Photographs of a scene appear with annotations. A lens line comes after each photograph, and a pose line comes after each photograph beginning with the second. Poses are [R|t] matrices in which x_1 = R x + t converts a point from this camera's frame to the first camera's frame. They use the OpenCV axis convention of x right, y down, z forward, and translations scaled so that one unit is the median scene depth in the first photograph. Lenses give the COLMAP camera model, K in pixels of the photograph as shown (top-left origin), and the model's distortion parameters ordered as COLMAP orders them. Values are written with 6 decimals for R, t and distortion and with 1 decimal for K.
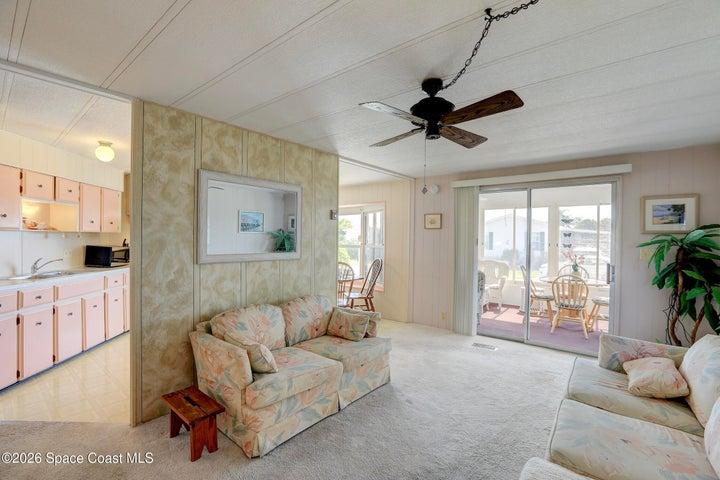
lens RADIAL K [[320.1, 0, 360.0], [0, 320.1, 240.0], [0, 0, 1]] dist [-0.000050, -0.000109]
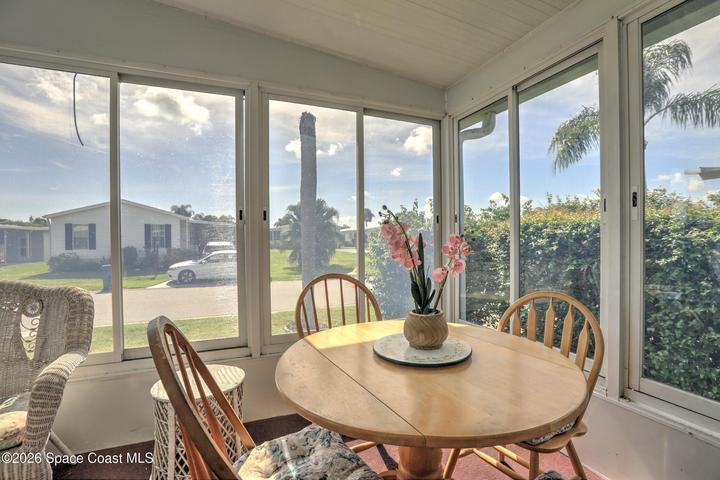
lens RADIAL K [[320.1, 0, 360.0], [0, 320.1, 240.0], [0, 0, 1]] dist [-0.000050, -0.000109]
pose [[0.478090, -0.020901, 0.878062, 0.120230], [0.015797, 0.999760, 0.015197, 0.013046], [-0.878169, 0.006605, 0.478305, 0.243280]]
